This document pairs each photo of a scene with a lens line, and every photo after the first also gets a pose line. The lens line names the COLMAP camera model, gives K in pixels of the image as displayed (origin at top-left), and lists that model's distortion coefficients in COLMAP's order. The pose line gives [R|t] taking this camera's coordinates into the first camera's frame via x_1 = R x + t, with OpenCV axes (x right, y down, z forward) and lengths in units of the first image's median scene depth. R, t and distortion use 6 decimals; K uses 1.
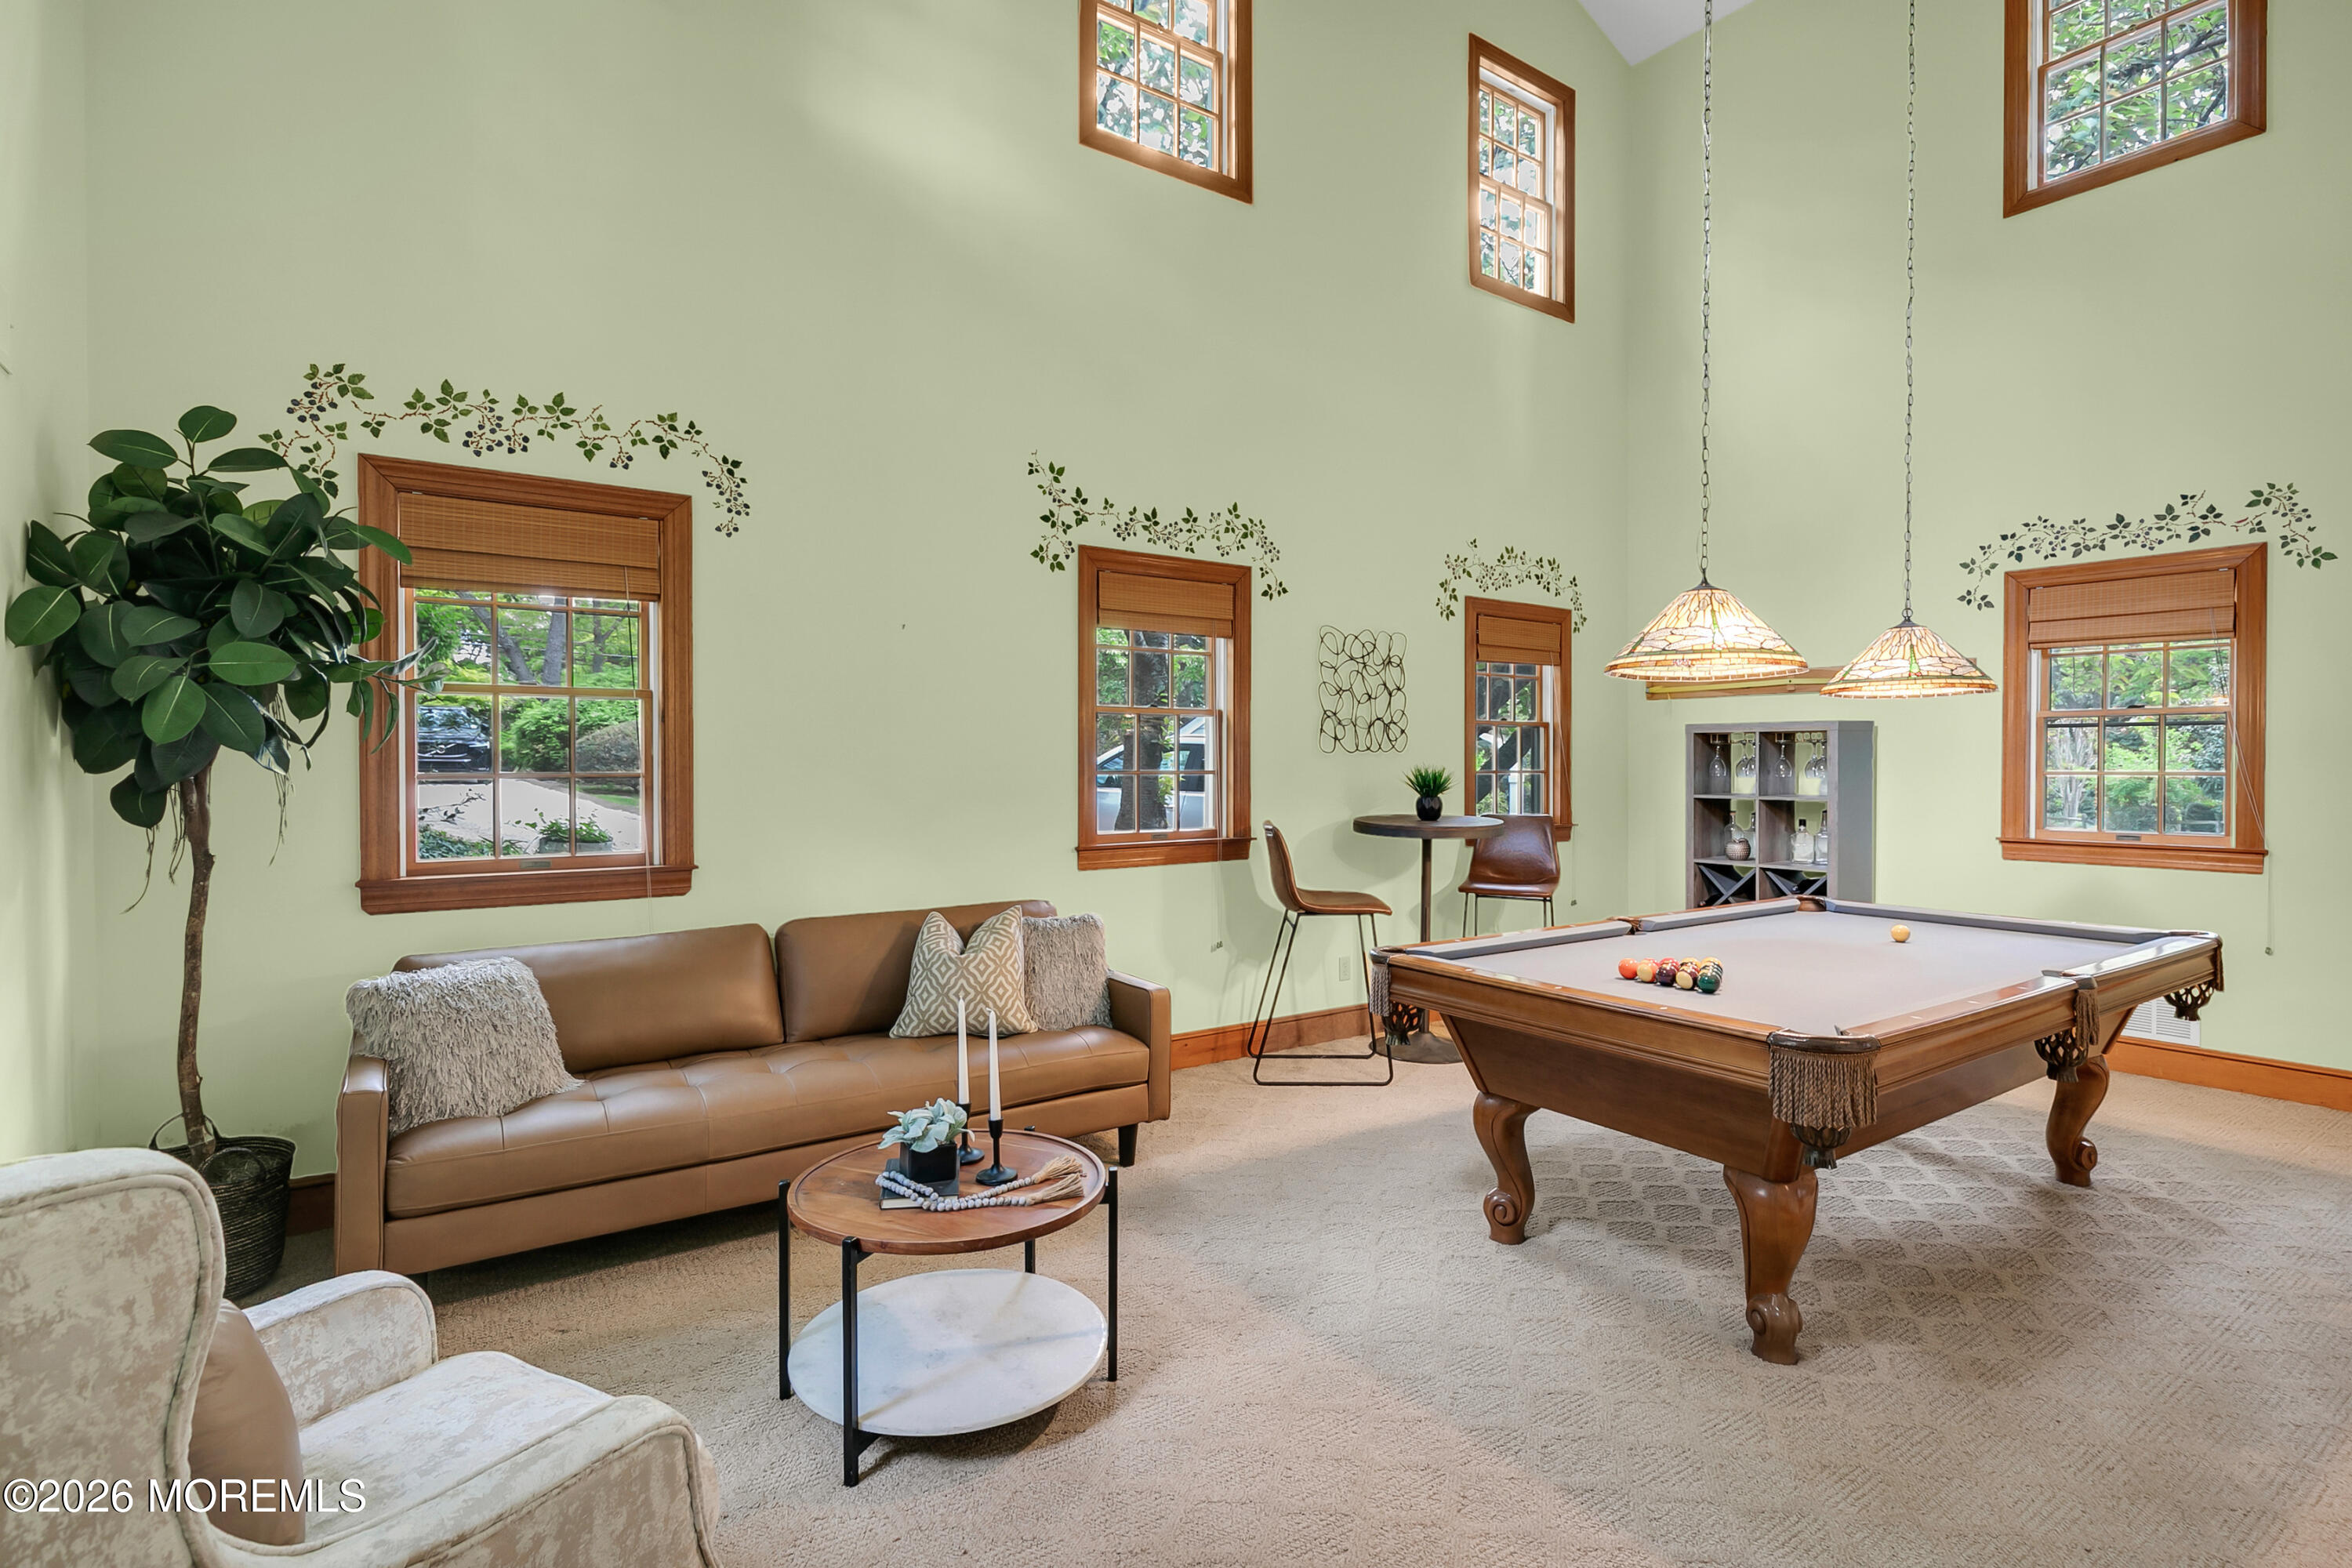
lens RADIAL K [[1105.9, 0, 1186.1], [0, 1105.9, 774.3], [0, 0, 1]] dist [-0.000726, -0.001618]
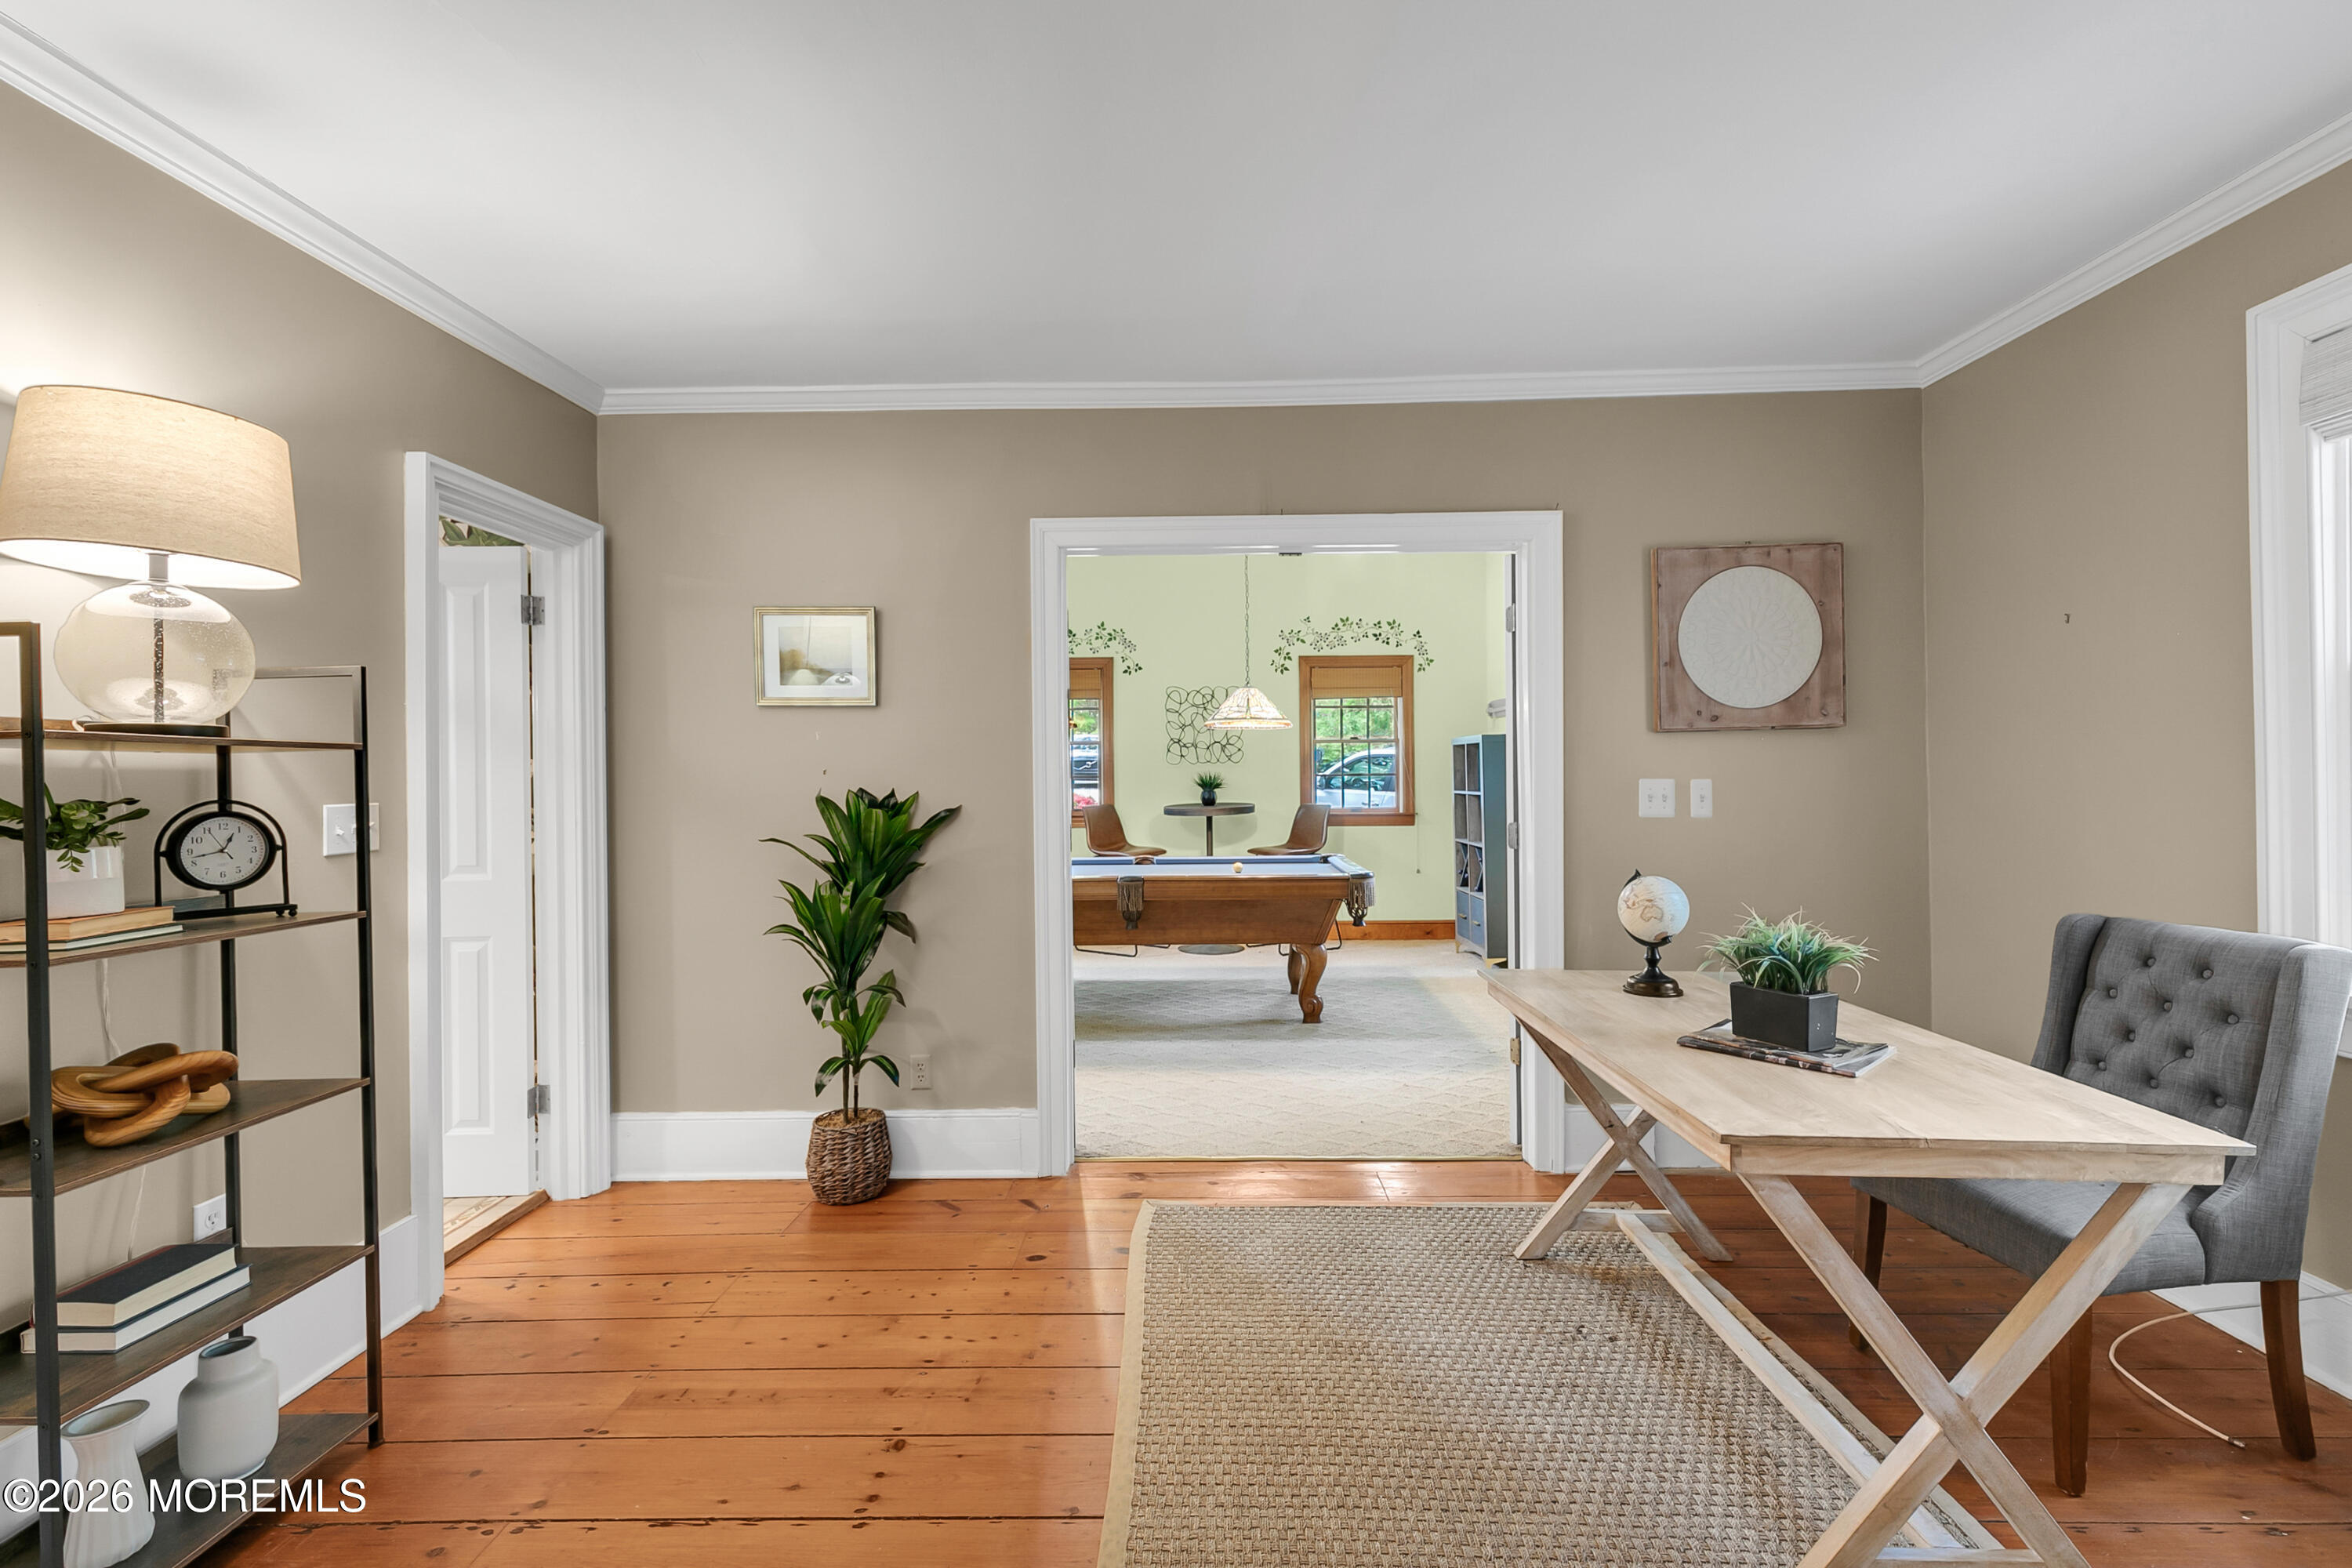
lens RADIAL K [[1058.0, 0, 1185.0], [0, 1058.0, 768.1], [0, 0, 1]] dist [0.002590, -0.000532]
pose [[0.815164, -0.015667, -0.579018, 1.184473], [0.004469, 0.999774, -0.020761, 0.019537], [0.579213, 0.014336, 0.815050, -0.288607]]
